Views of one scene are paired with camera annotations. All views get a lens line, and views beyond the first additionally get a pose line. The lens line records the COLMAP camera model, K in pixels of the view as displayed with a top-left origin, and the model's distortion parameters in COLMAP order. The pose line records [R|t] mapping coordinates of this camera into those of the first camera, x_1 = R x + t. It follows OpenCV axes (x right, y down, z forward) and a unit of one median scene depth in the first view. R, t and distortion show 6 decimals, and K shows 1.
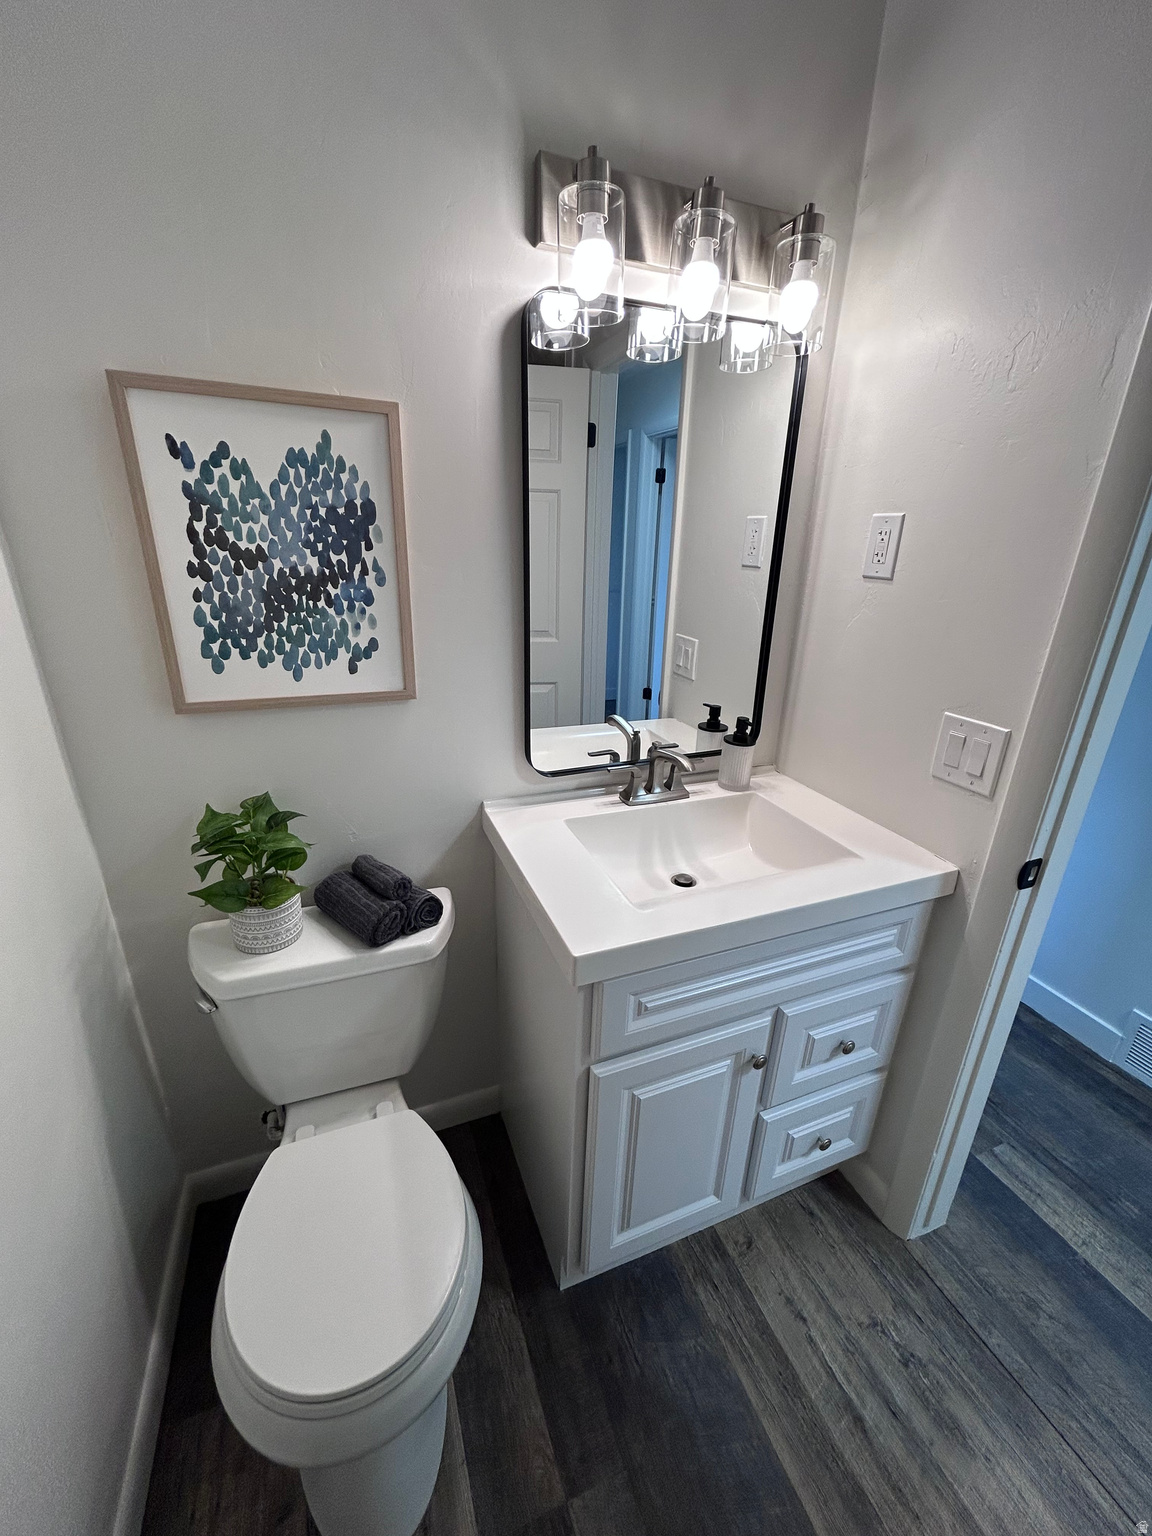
lens RADIAL K [[625.6, 0, 575.5], [0, 625.6, 767.5], [0, 0, 1]] dist [0.000270, 0.000015]
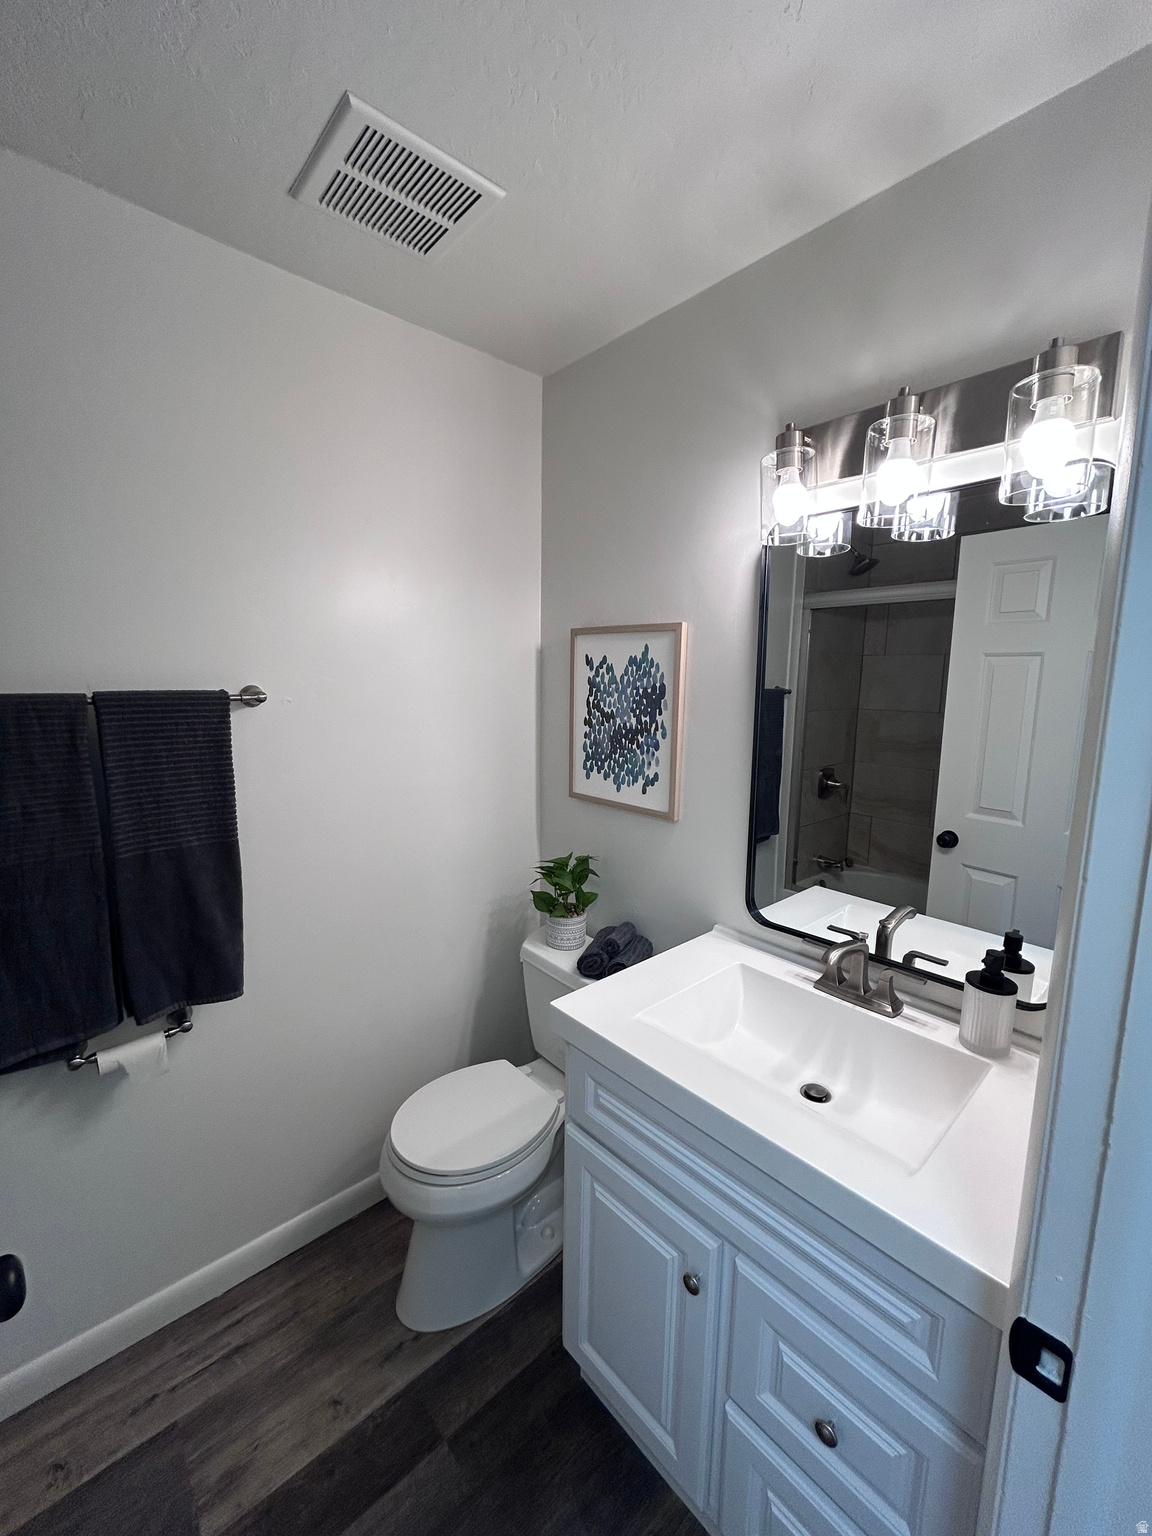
lens RADIAL K [[618.9, 0, 576.0], [0, 618.9, 768.0], [0, 0, 1]] dist [0.000219, 0.000270]
pose [[0.351416, 0.114460, -0.929196, 0.998297], [-0.334805, 0.942228, -0.010556, -0.149768], [0.874307, 0.314810, 0.369435, 0.329392]]
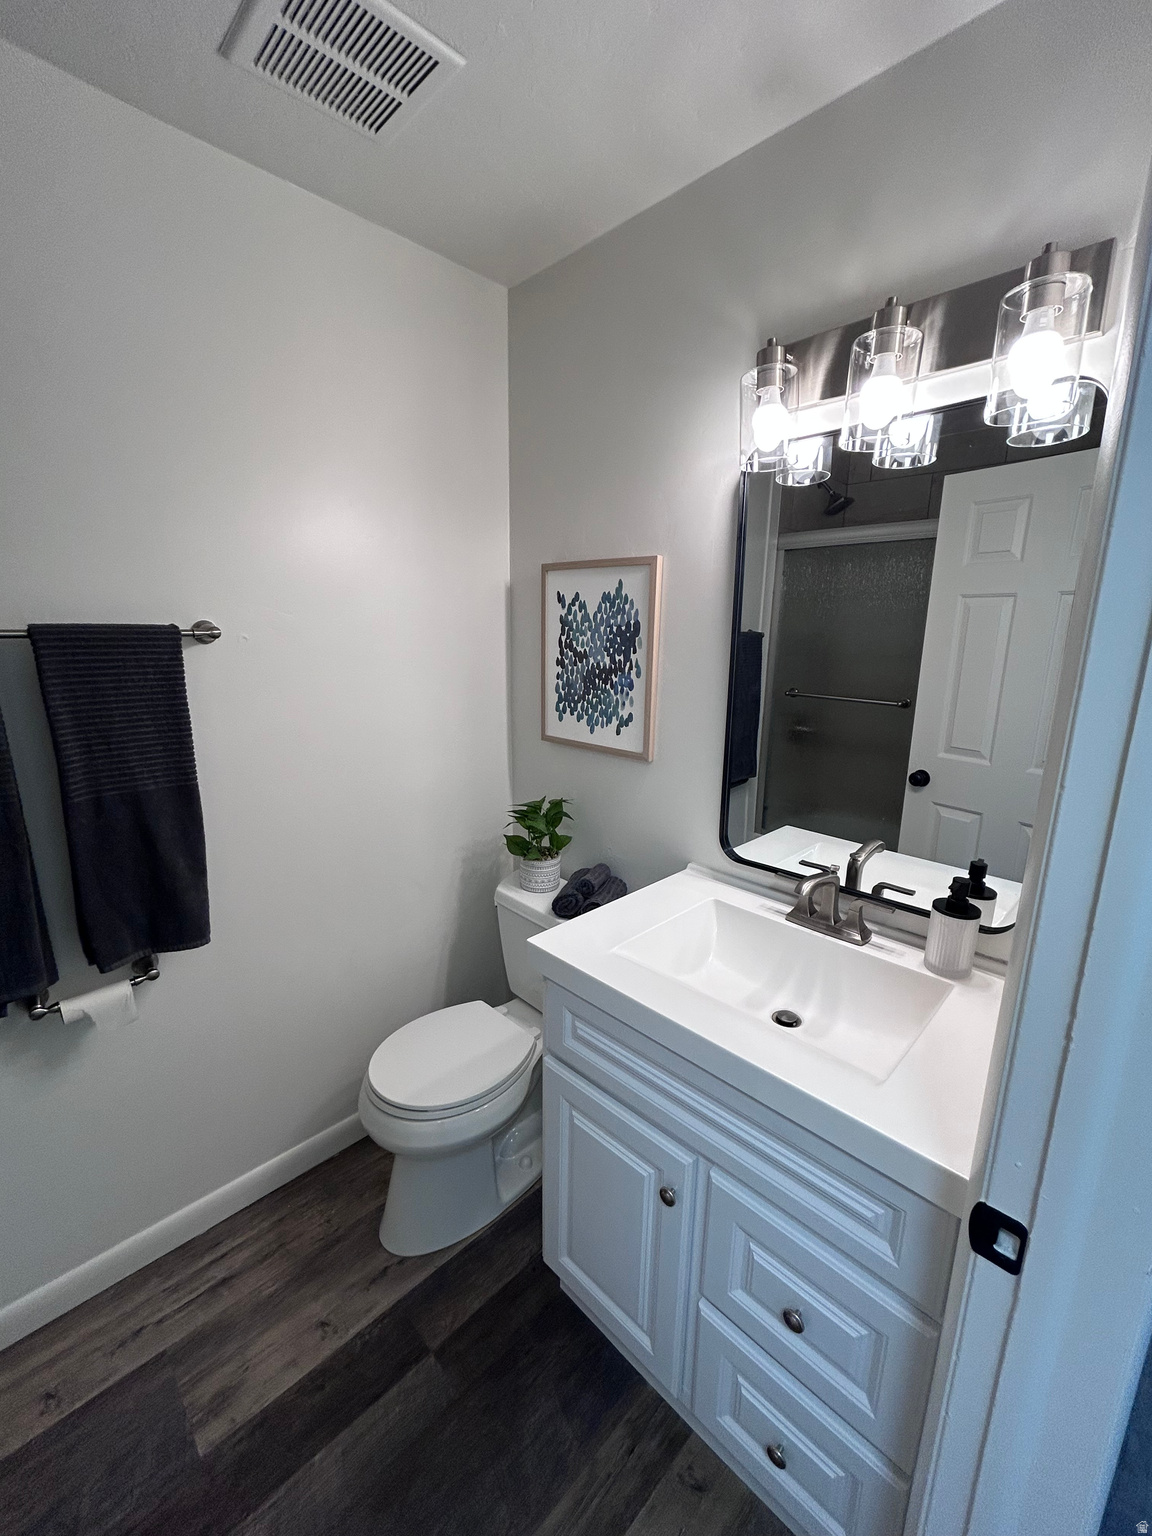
lens RADIAL K [[625.6, 0, 575.5], [0, 625.6, 767.5], [0, 0, 1]] dist [0.000270, 0.000015]
pose [[0.396755, 0.178490, -0.900404, 0.988682], [-0.326623, 0.944165, 0.043241, -0.118170], [0.857848, 0.276936, 0.432901, 0.334859]]
